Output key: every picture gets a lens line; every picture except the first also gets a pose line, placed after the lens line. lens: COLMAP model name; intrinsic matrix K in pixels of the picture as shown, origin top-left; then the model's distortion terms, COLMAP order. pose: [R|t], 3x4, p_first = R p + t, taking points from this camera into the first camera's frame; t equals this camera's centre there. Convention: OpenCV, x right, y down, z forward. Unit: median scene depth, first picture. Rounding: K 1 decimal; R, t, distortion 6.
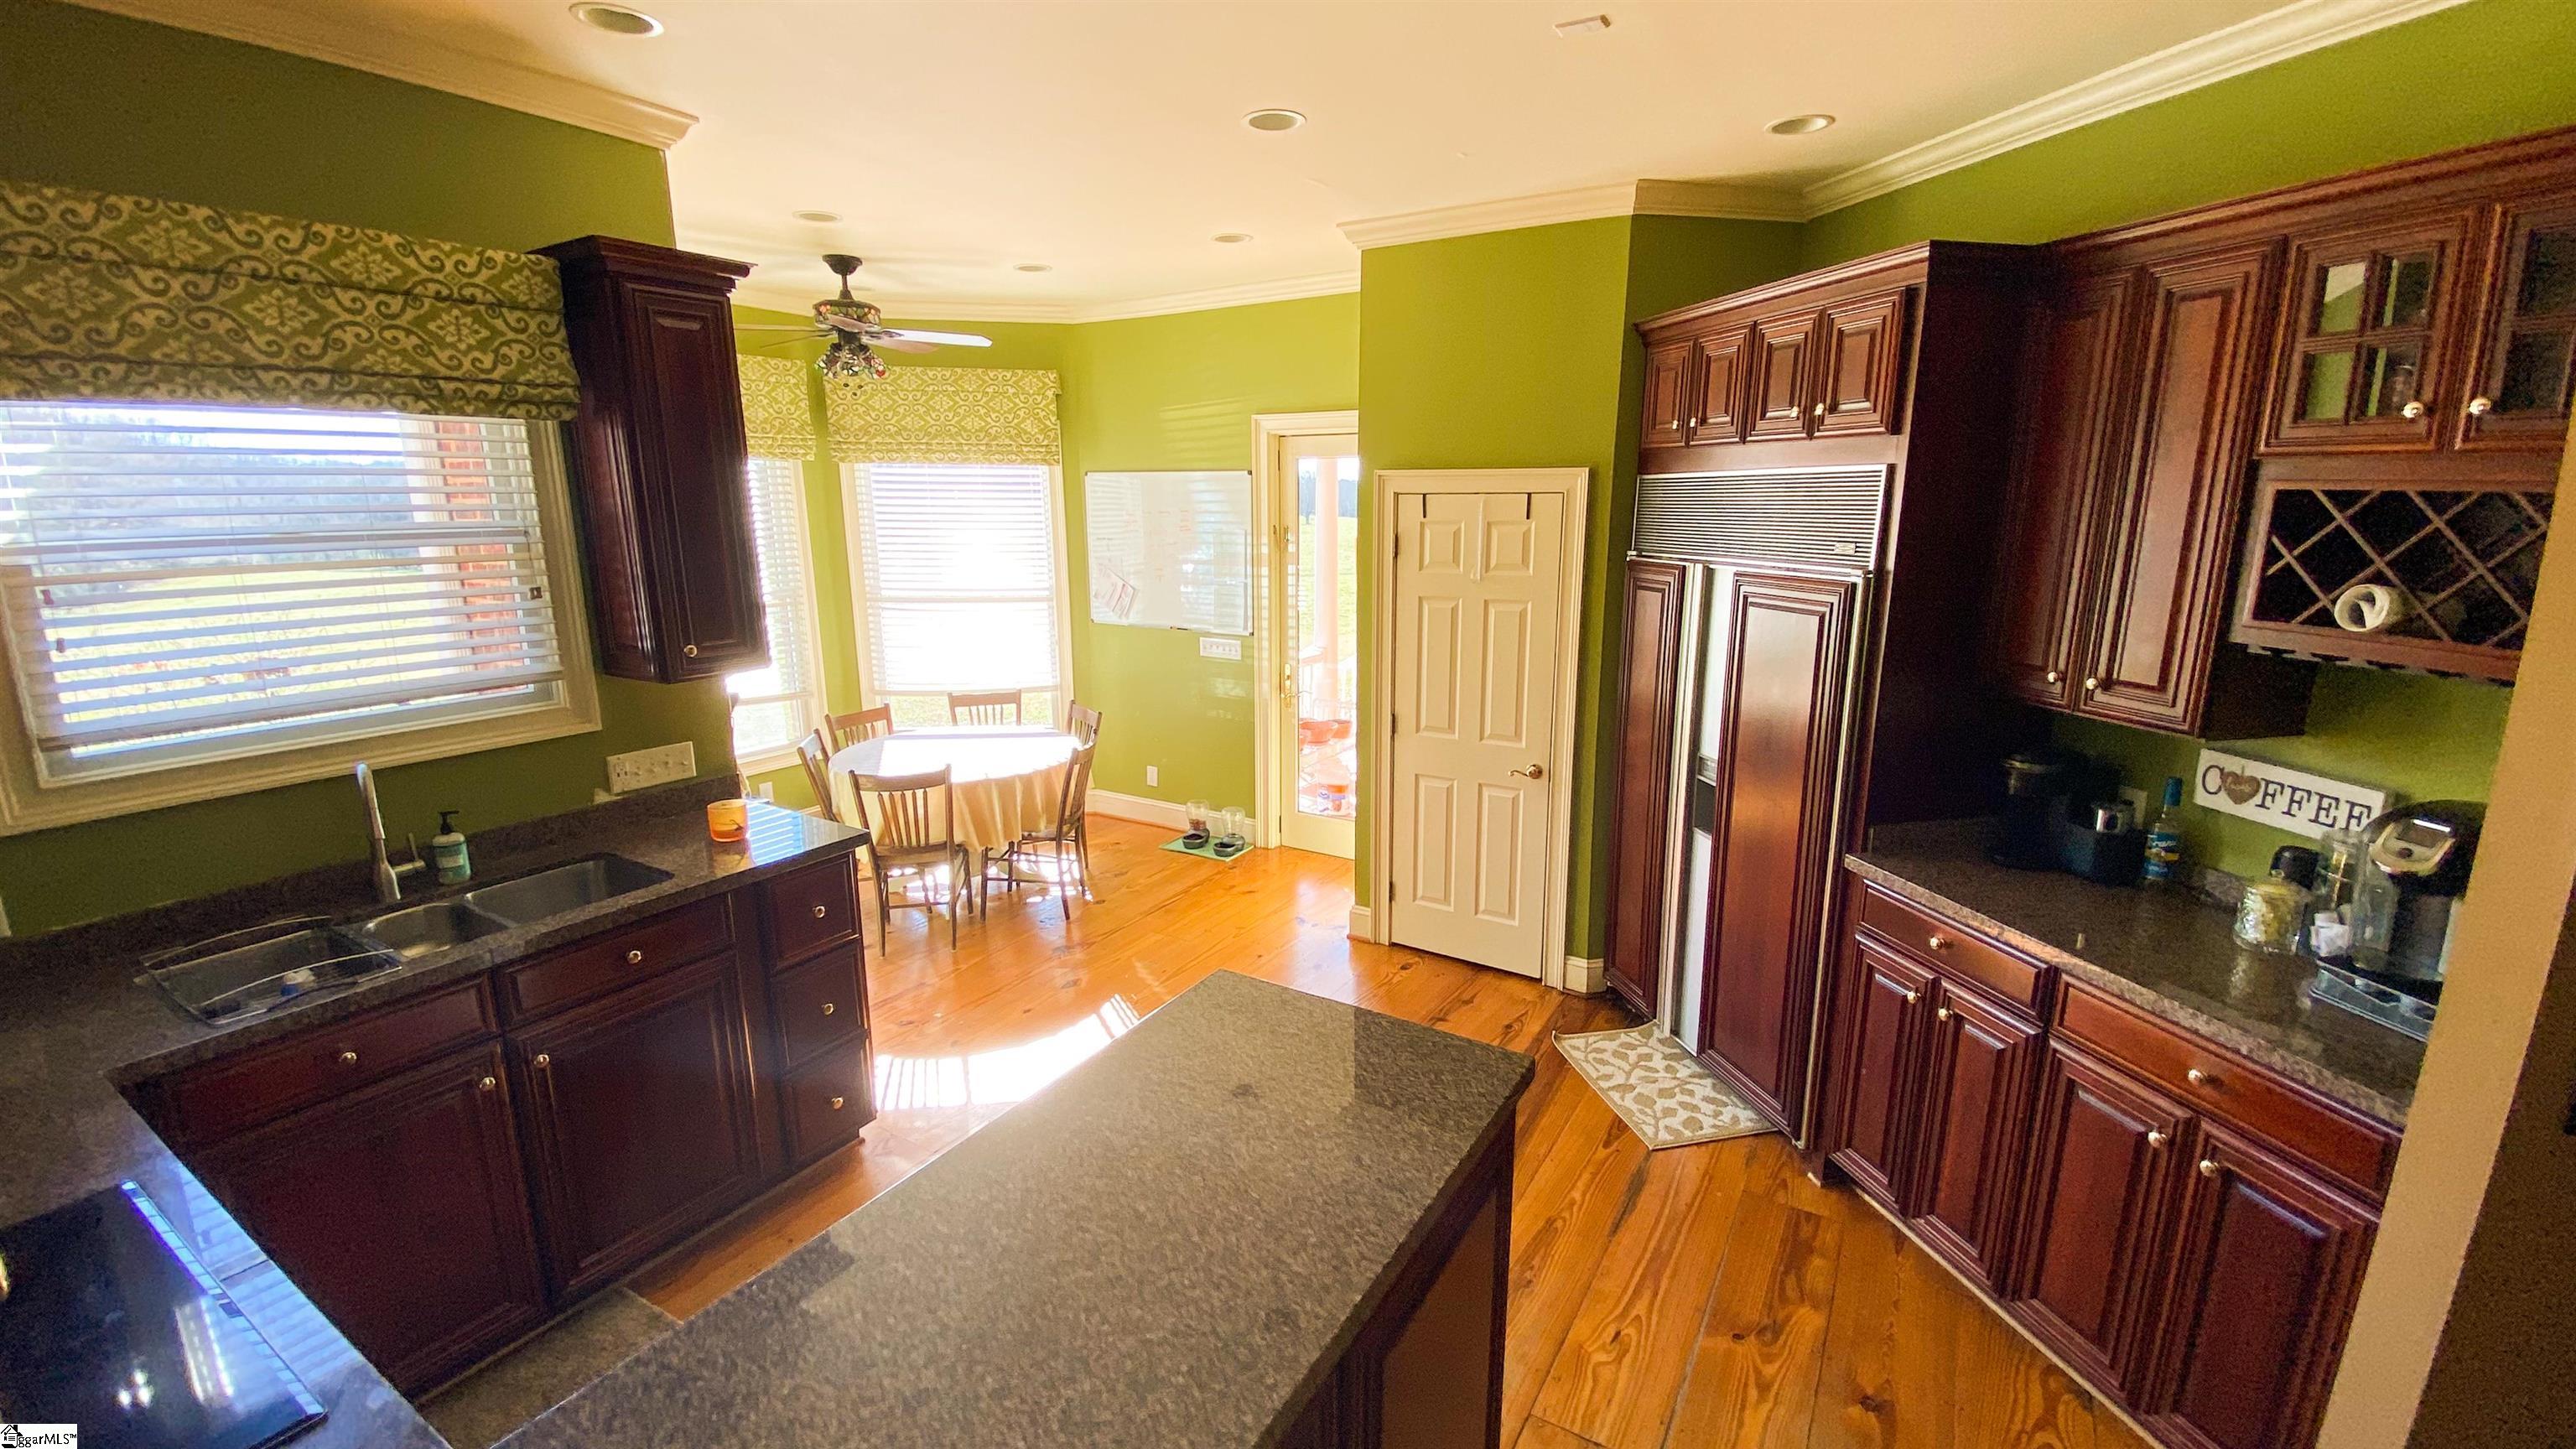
lens RADIAL K [[1048.1, 0, 1305.5], [0, 1048.1, 727.6], [0, 0, 1]] dist [0.027811, -0.025855]
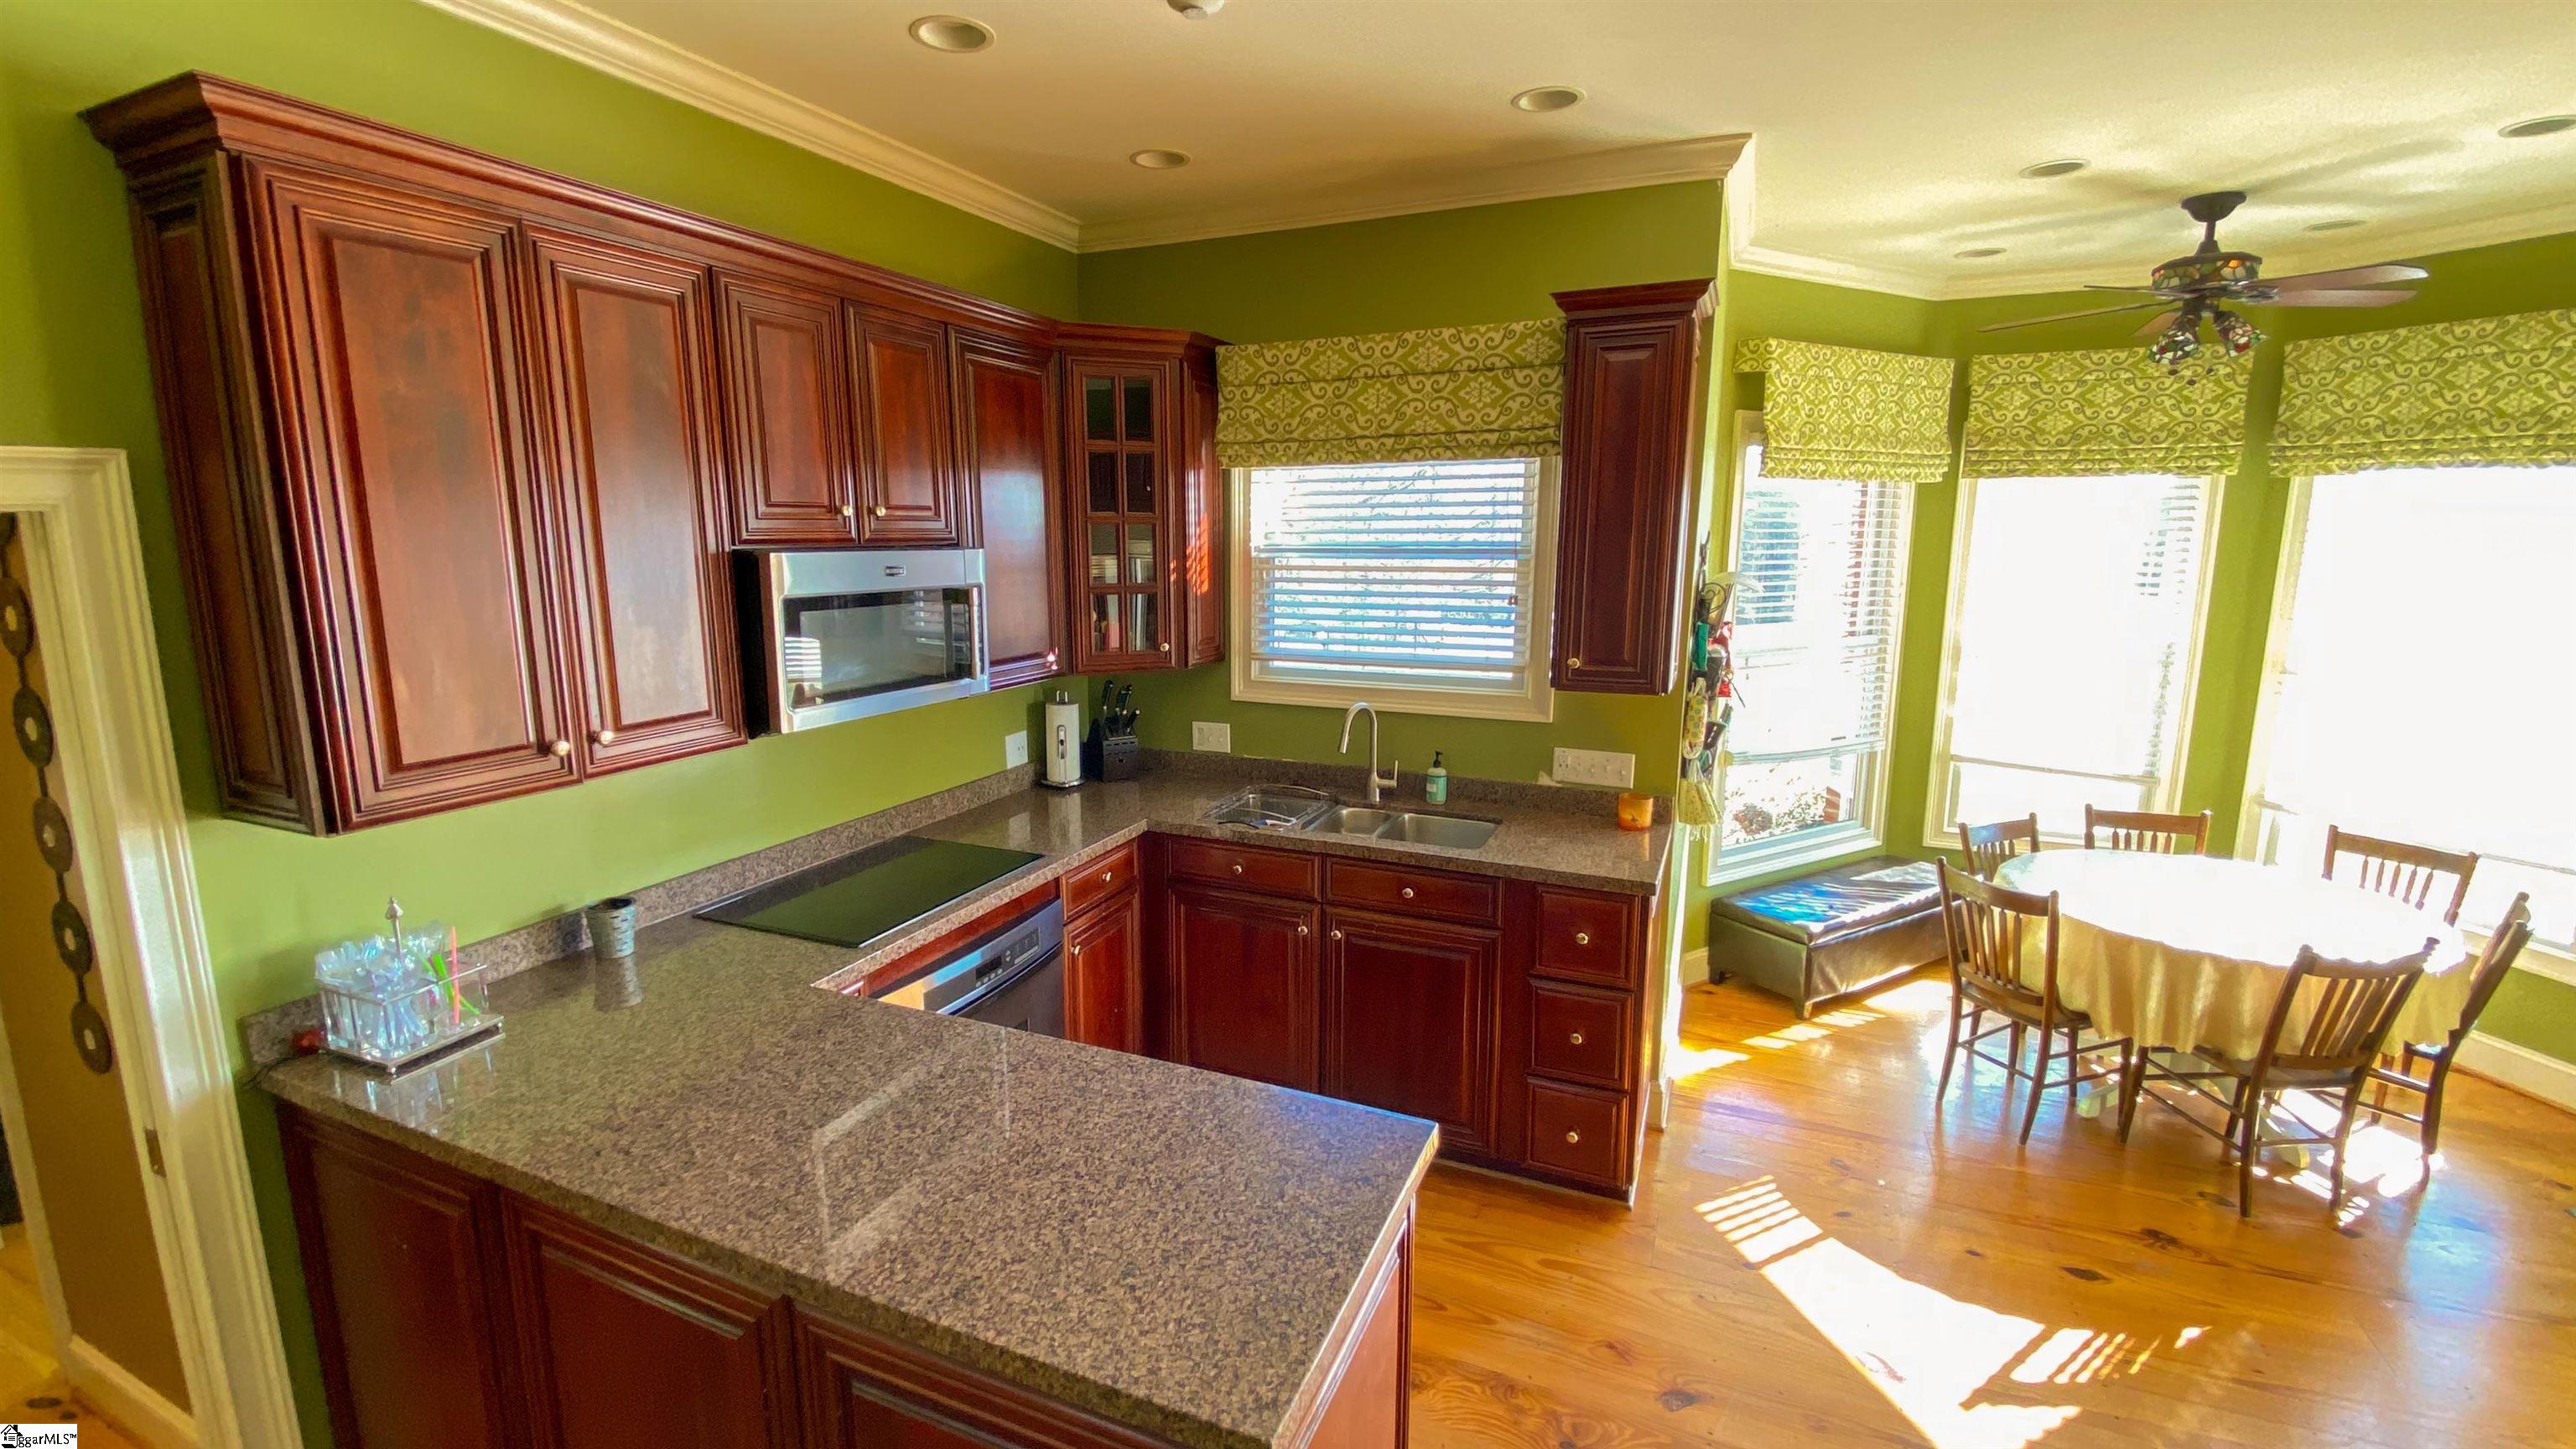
lens RADIAL K [[1048.7, 0, 1271.7], [0, 1048.7, 738.7], [0, 0, 1]] dist [0.023020, -0.020625]
pose [[0.107474, 0.188775, -0.976122, 0.280295], [-0.212451, 0.963491, 0.162941, -0.067900], [0.971243, 0.189866, 0.143656, 0.353776]]
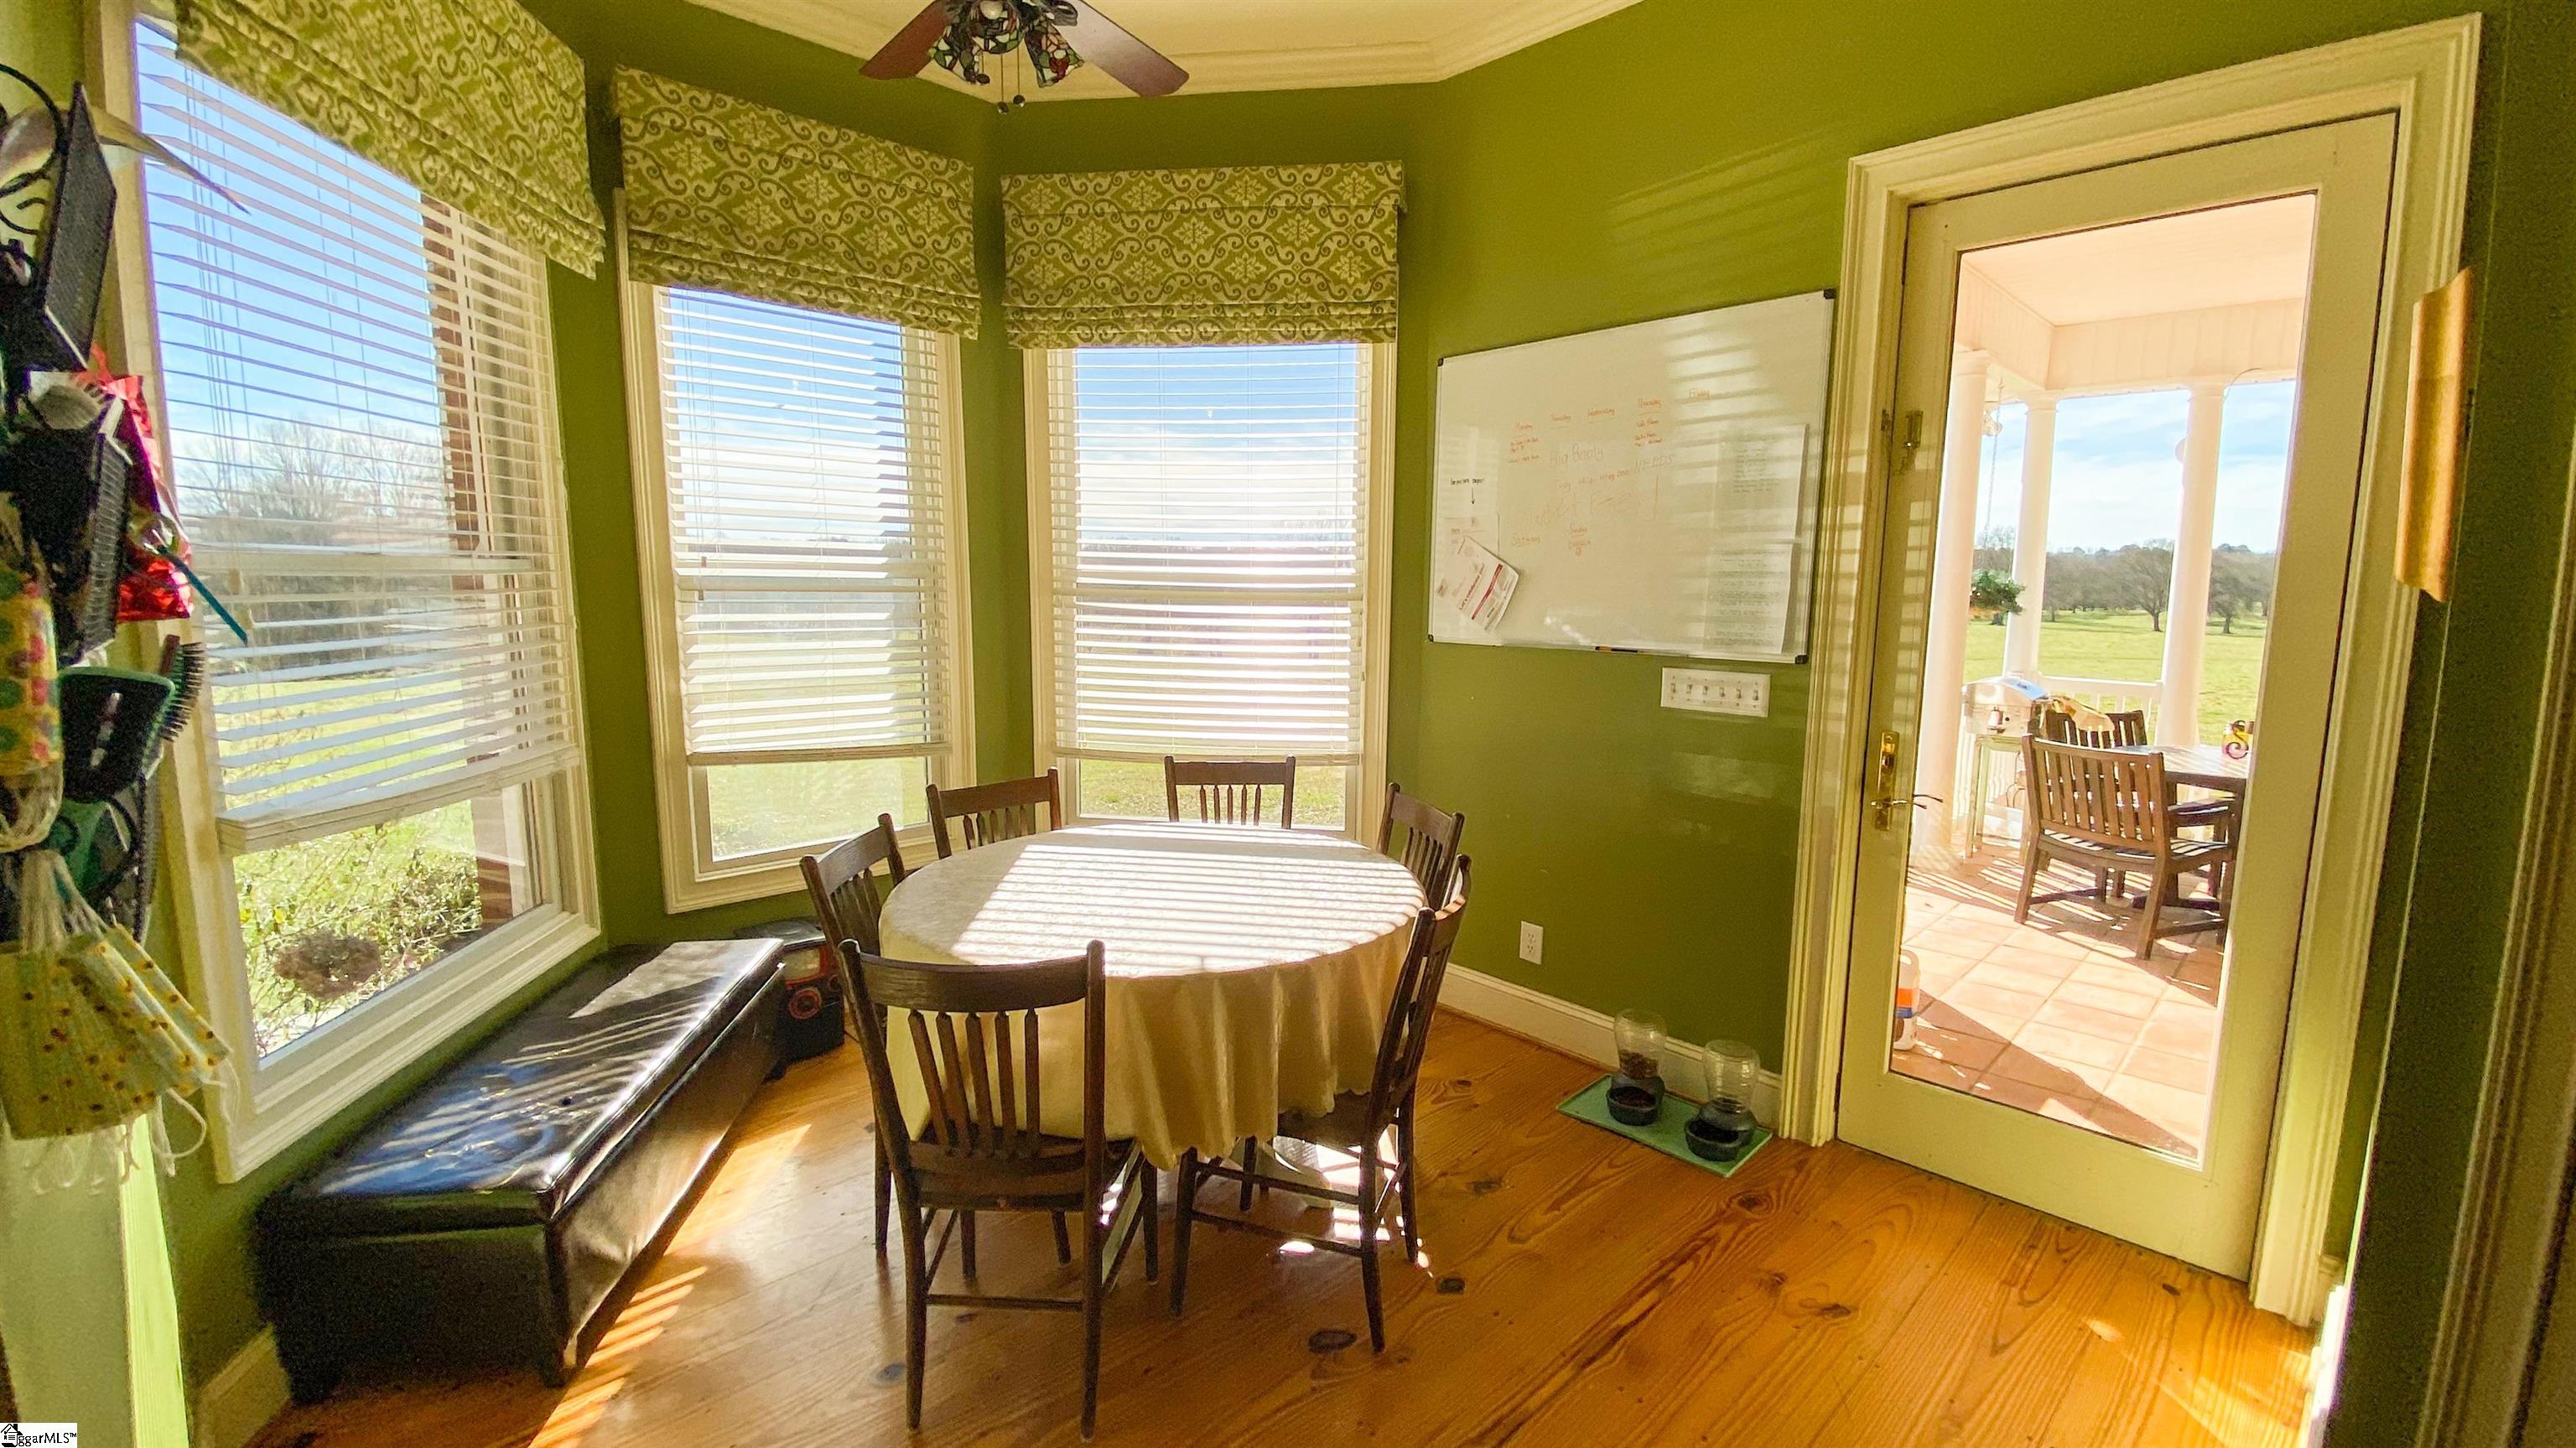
lens RADIAL K [[1082.6, 0, 1301.6], [0, 1082.6, 720.9], [0, 0, 1]] dist [0.025867, -0.023560]
pose [[0.966339, 0.045261, -0.253258, -0.176466], [-0.067500, 0.994521, -0.079818, -0.015620], [0.248258, 0.094226, 0.964100, 0.638857]]
